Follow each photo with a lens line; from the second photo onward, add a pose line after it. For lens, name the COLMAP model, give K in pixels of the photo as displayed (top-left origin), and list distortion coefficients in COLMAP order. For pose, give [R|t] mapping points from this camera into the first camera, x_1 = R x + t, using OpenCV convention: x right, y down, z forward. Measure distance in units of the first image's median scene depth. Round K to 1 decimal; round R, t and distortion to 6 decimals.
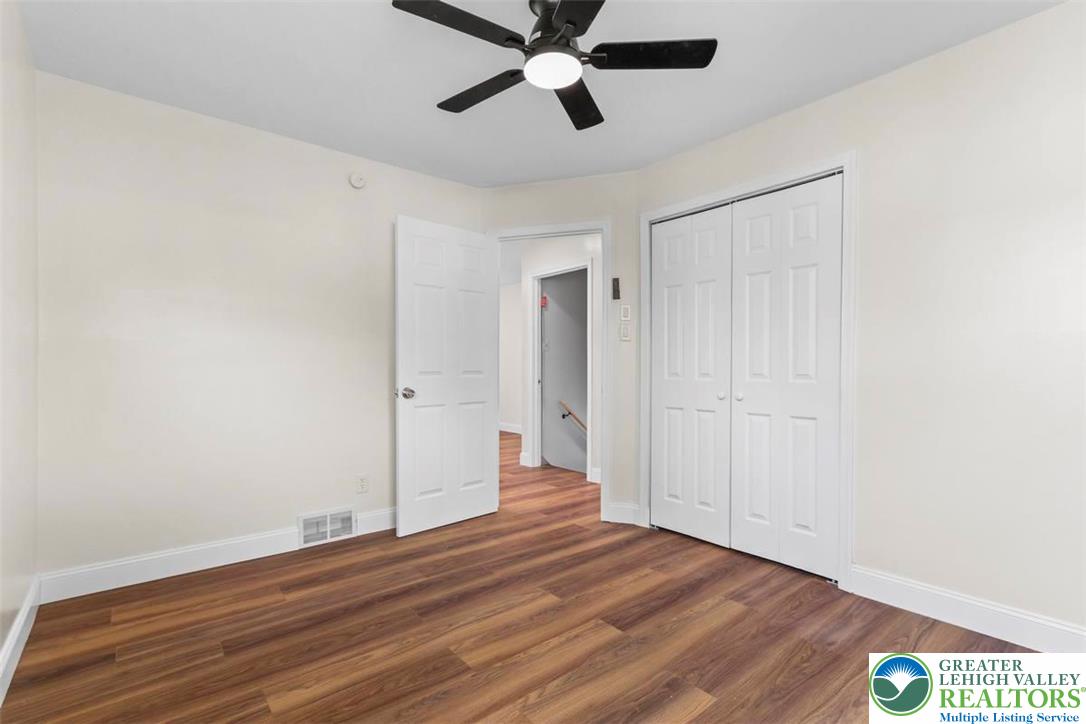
lens RADIAL K [[513.3, 0, 543.0], [0, 513.3, 363.9], [0, 0, 1]] dist [0.002634, 0.003939]
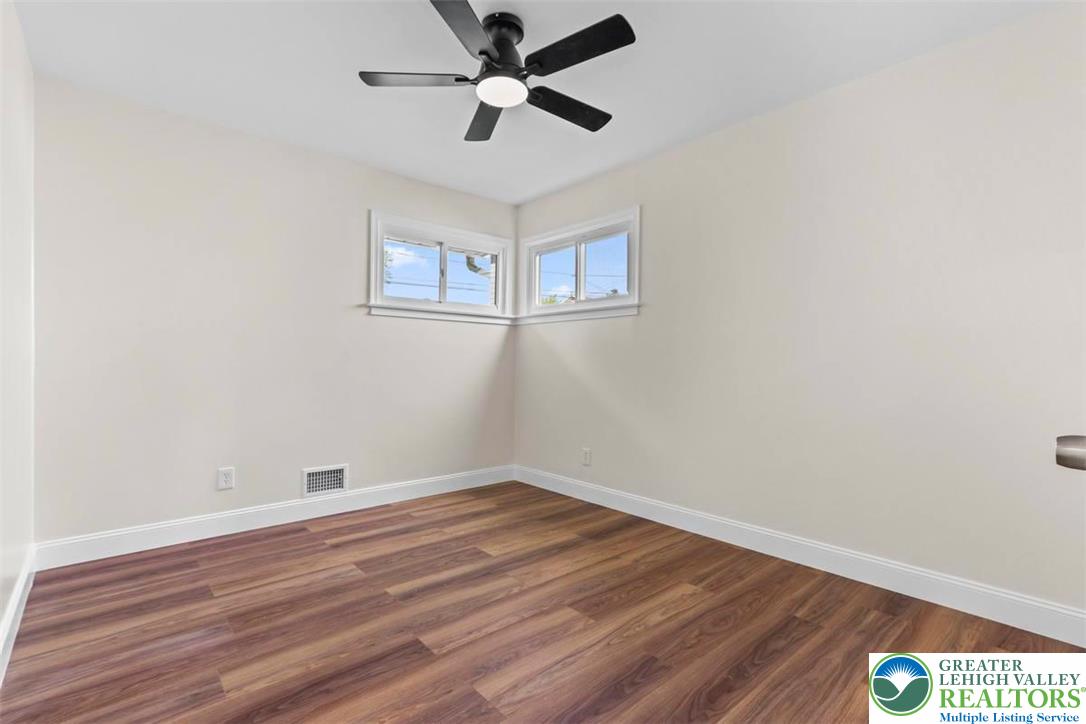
lens RADIAL K [[513.3, 0, 542.1], [0, 513.3, 365.3], [0, 0, 1]] dist [0.002634, 0.003939]
pose [[-0.999577, -0.009104, -0.027639, -0.039198], [-0.009000, 0.999952, -0.003917, 0.033505], [0.027673, -0.003667, -0.999610, 2.013889]]
